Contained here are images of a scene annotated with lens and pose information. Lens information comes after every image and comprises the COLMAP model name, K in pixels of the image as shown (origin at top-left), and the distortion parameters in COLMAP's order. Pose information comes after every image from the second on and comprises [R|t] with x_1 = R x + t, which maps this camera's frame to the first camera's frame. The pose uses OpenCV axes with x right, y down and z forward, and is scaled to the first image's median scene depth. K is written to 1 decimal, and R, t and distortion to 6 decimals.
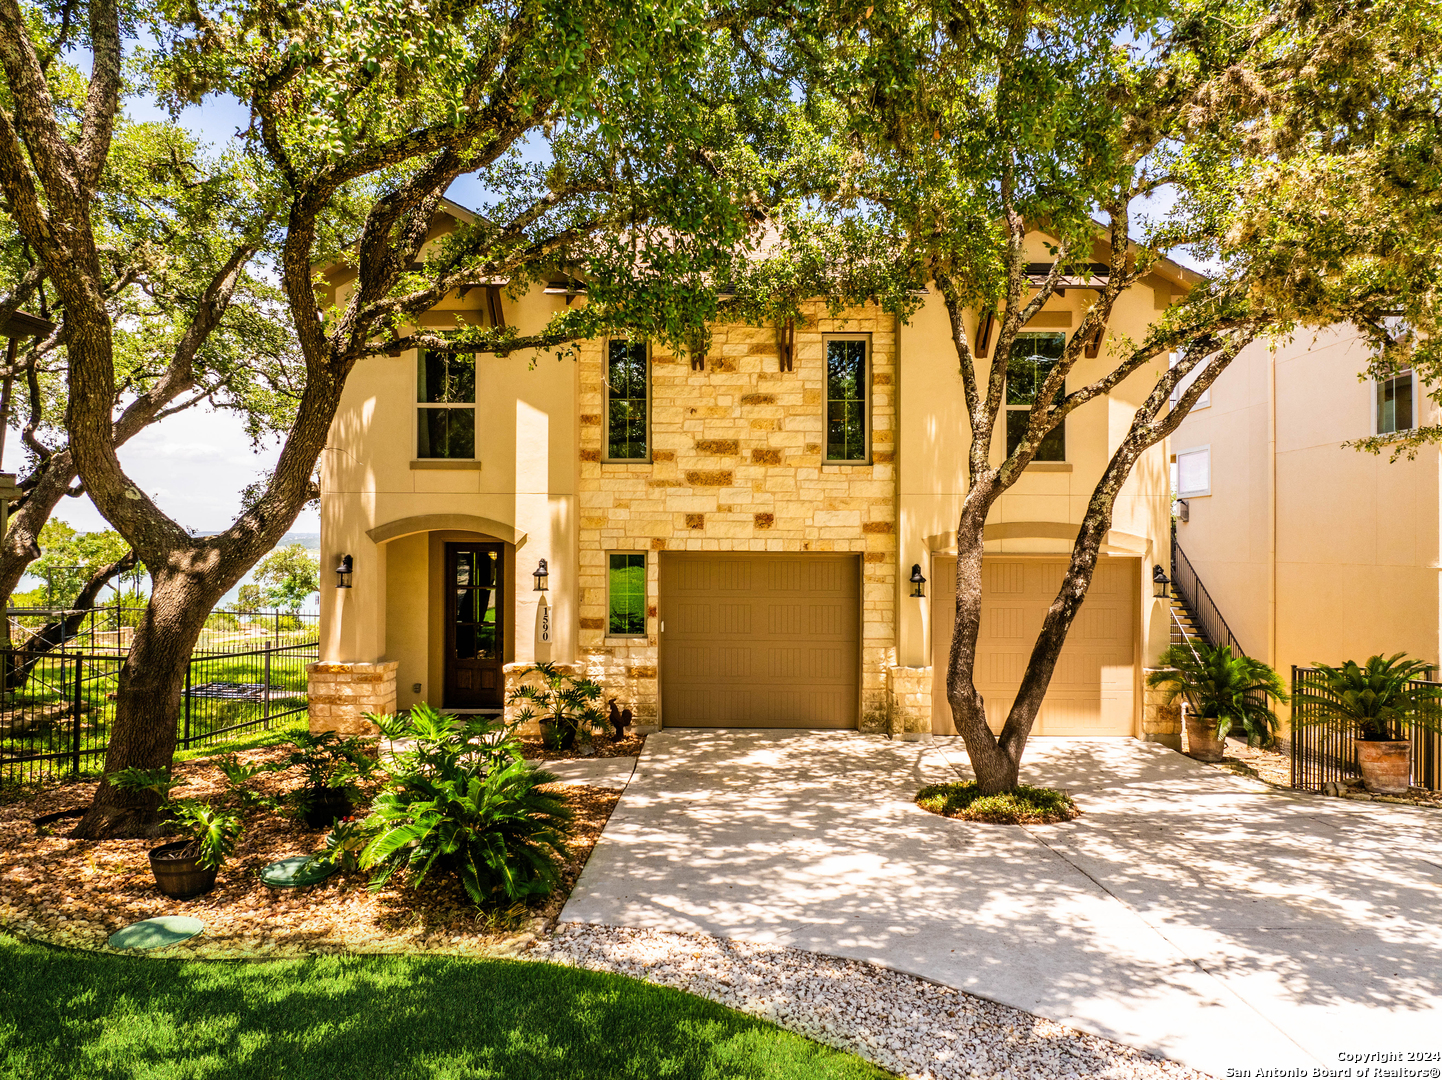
lens RADIAL K [[1014.5, 0, 717.9], [0, 1014.5, 536.9], [0, 0, 1]] dist [-0.013421, -0.000566]
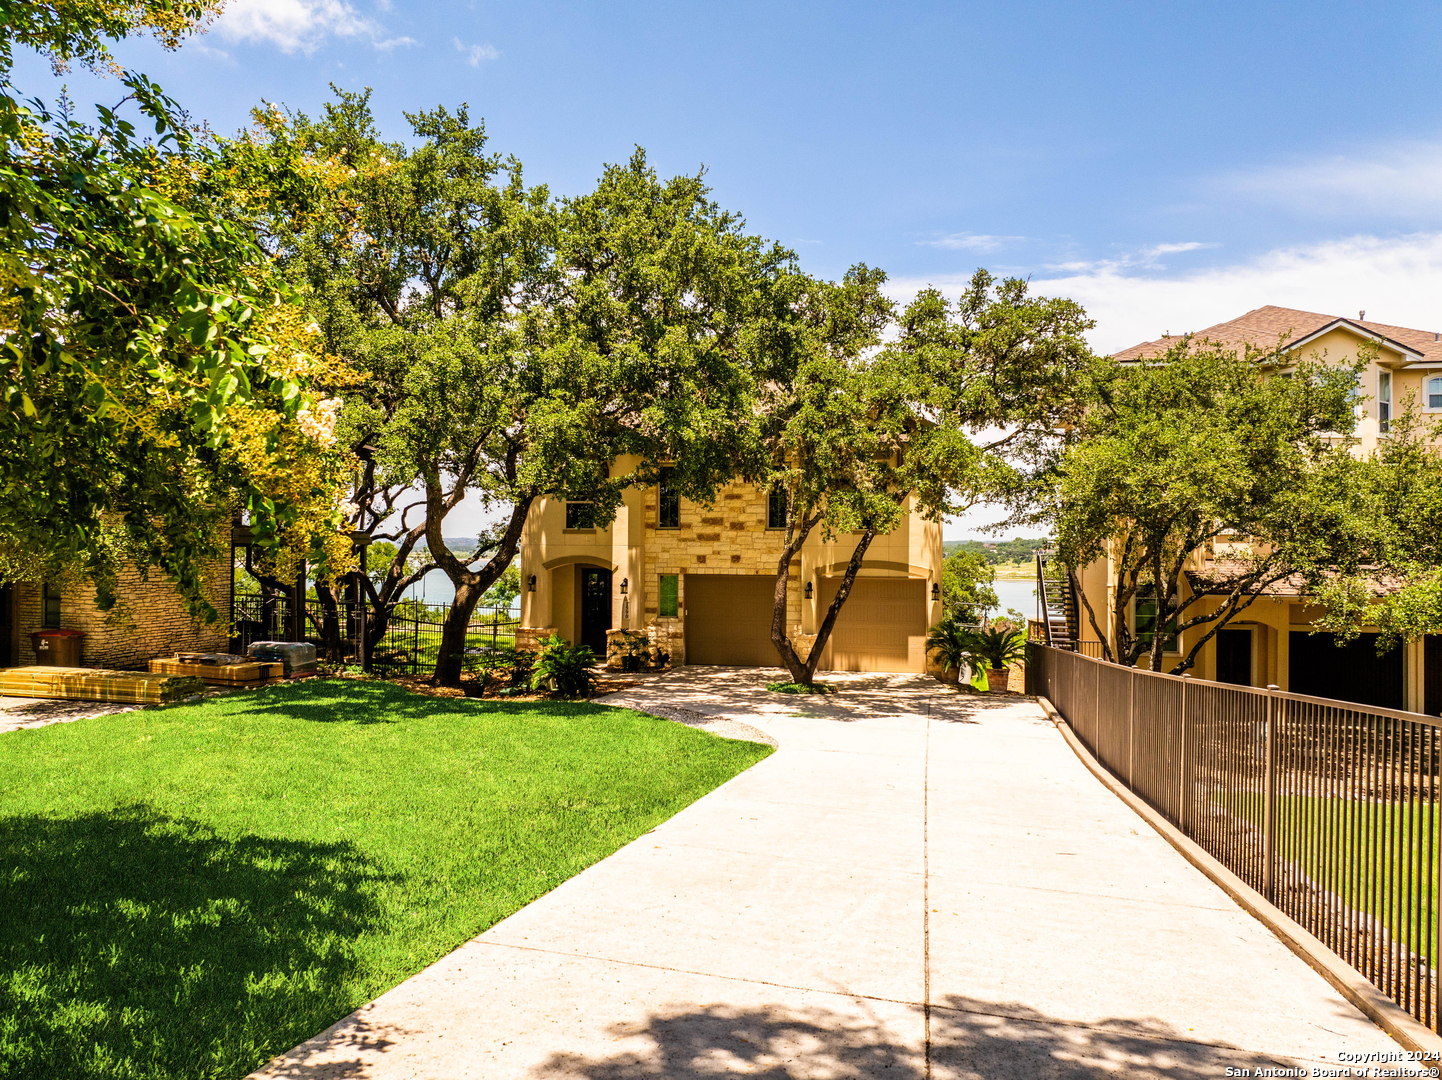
lens RADIAL K [[1014.5, 0, 722.2], [0, 1014.5, 544.9], [0, 0, 1]] dist [-0.013421, -0.000566]
pose [[0.983067, 0.000196, -0.183249, 0.380009], [0.000241, 0.999997, 0.002365, -0.048204], [0.183249, -0.002369, 0.983064, -0.932261]]
